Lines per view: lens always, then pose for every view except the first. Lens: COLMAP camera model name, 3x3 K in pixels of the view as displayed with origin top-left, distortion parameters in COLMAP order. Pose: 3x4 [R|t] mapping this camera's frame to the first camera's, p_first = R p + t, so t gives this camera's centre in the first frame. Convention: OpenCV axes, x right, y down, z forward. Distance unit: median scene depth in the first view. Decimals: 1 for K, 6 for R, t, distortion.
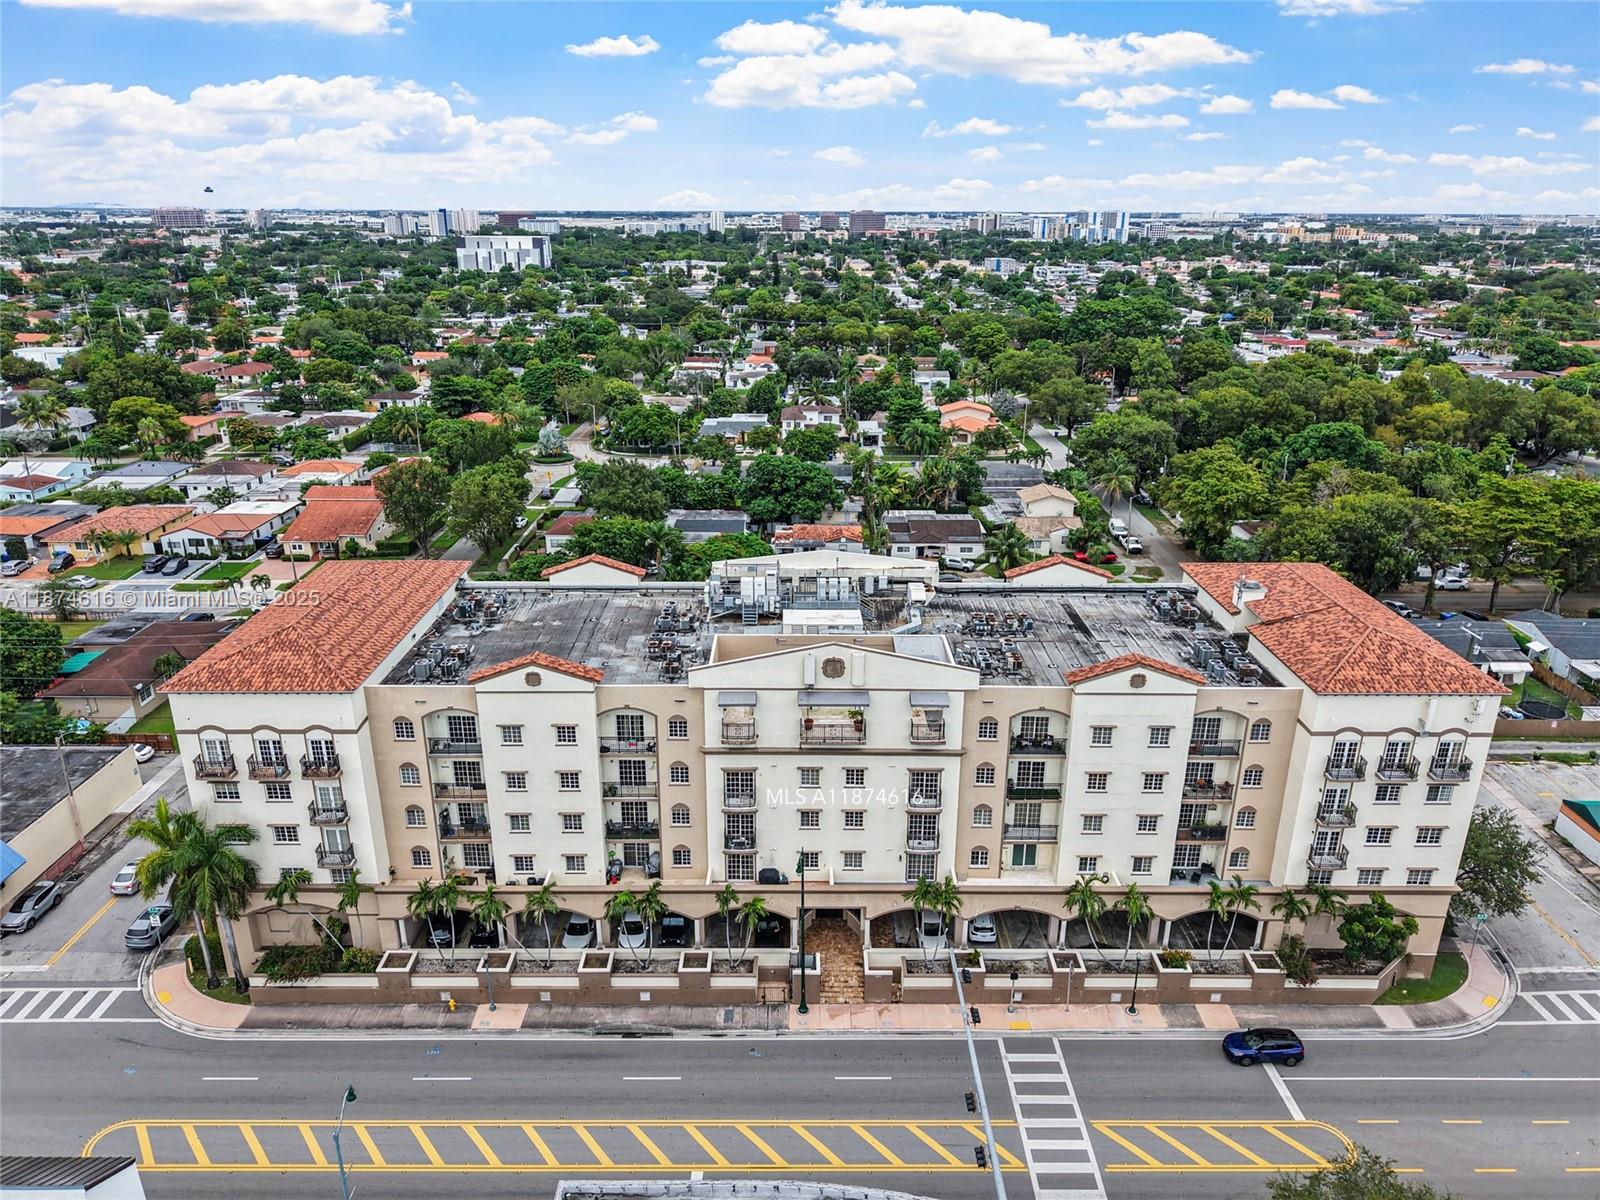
lens RADIAL K [[1052.9, 0, 800.0], [0, 1052.9, 600.0], [0, 0, 1]] dist [0.072149, -0.095454]
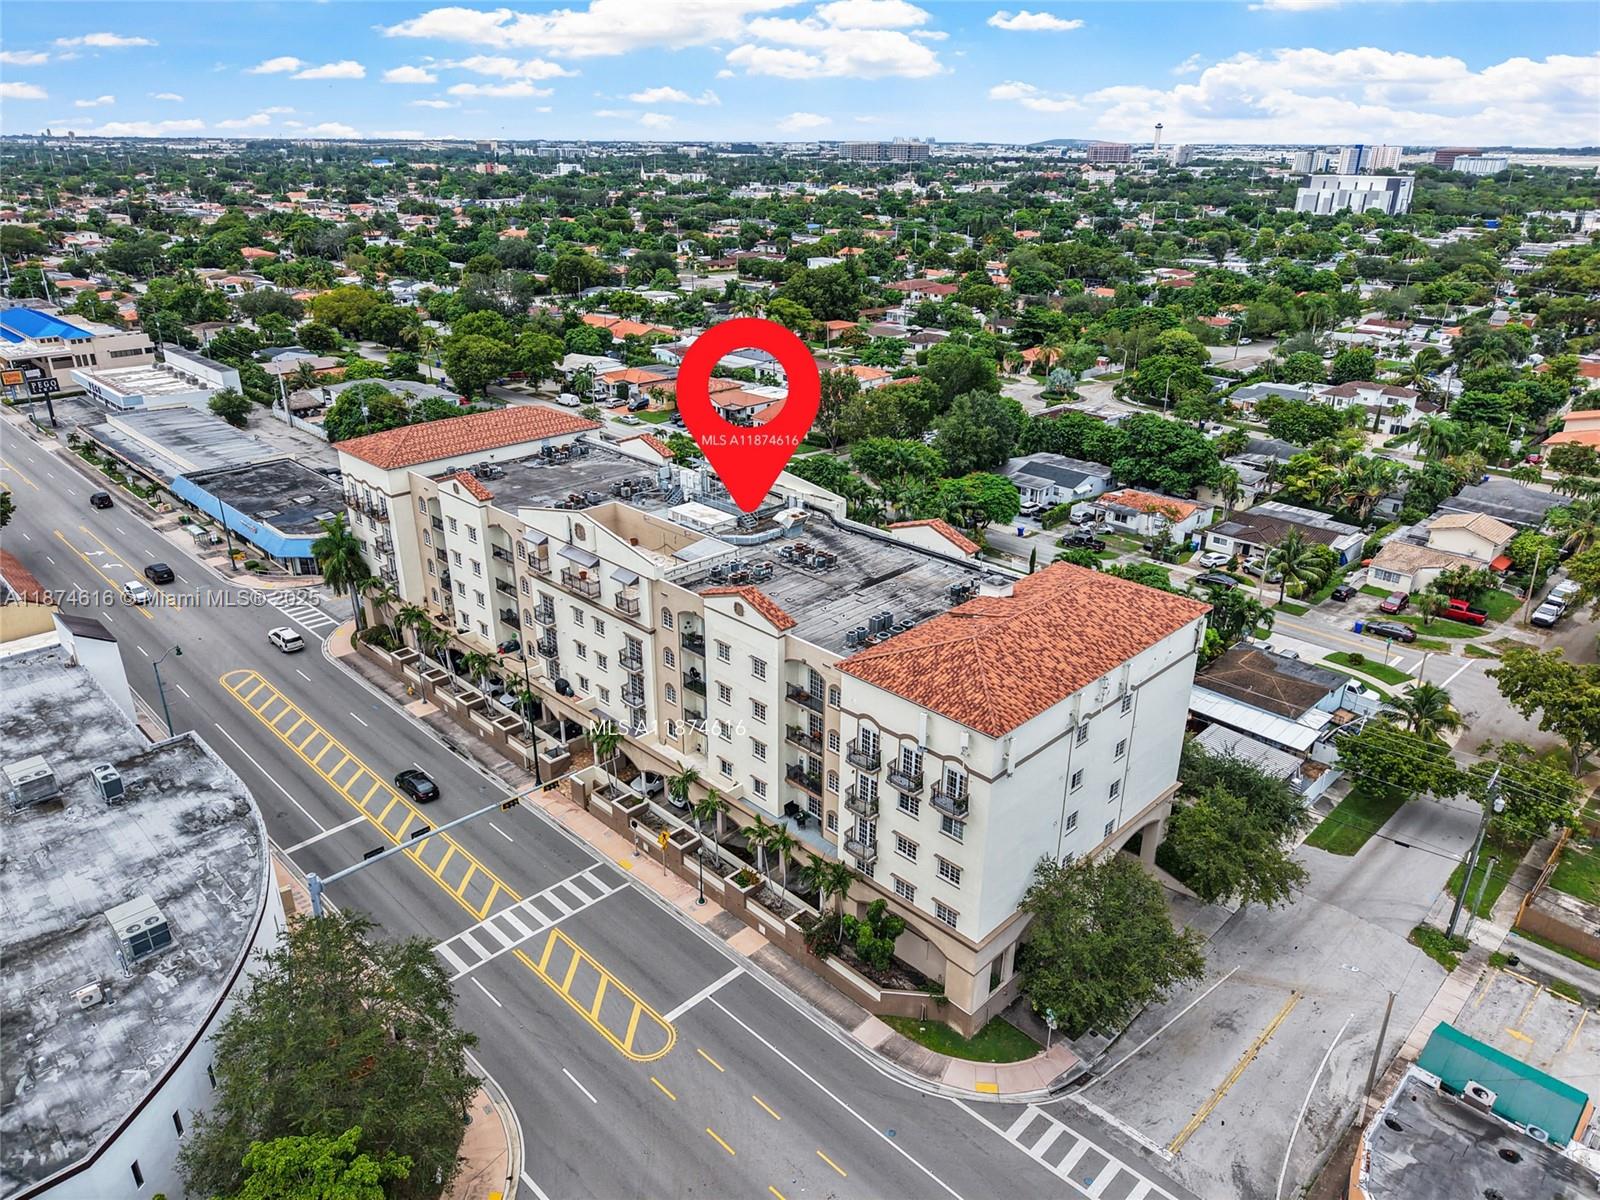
lens RADIAL K [[1075.9, 0, 800.0], [0, 1075.9, 600.0], [0, 0, 1]] dist [0.003005, -0.005234]
pose [[0.705501, 0.277021, -0.652324, 0.979150], [-0.245025, 0.959022, 0.142266, -0.092609], [0.665004, 0.059466, 0.744468, 0.212063]]
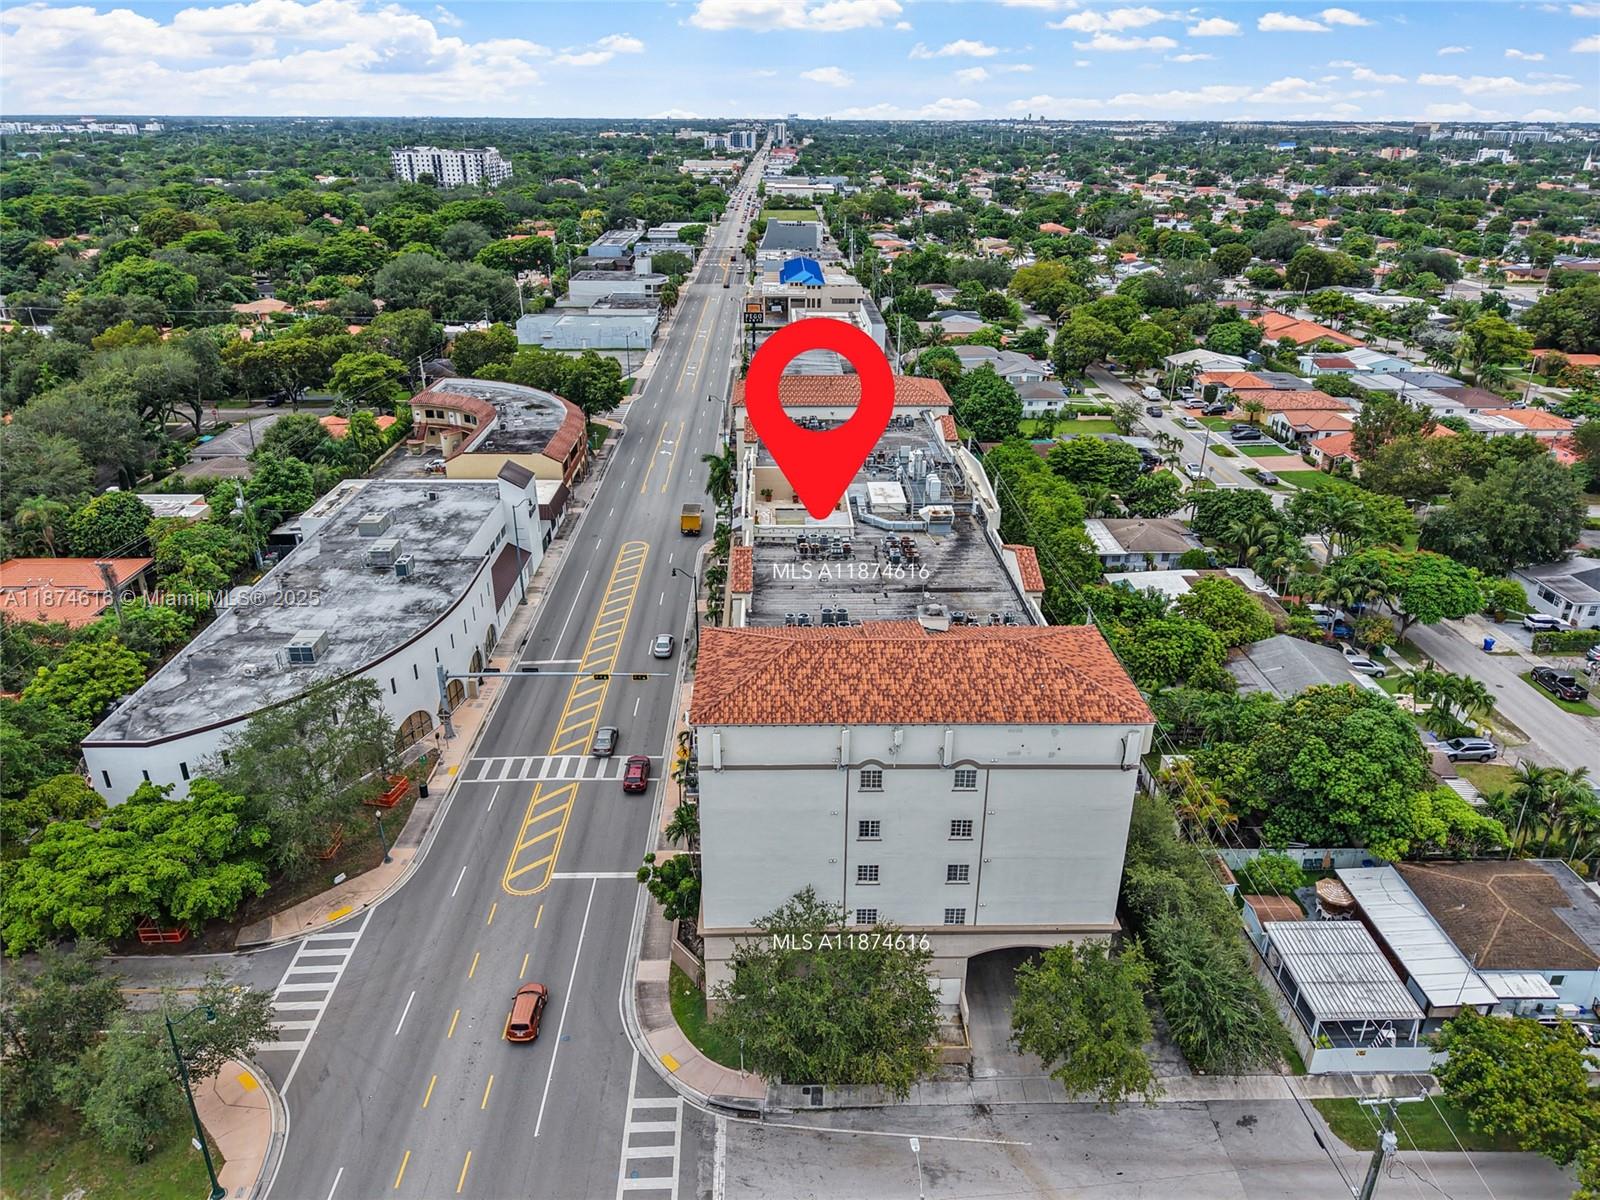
lens RADIAL K [[1075.7, 0, 800.0], [0, 1075.7, 600.0], [0, 0, 1]] dist [0.010039, -0.003208]
pose [[0.013337, 0.402417, -0.915359, 1.285134], [-0.345363, 0.860956, 0.373468, -0.321746], [0.938374, 0.311150, 0.150463, 0.824998]]
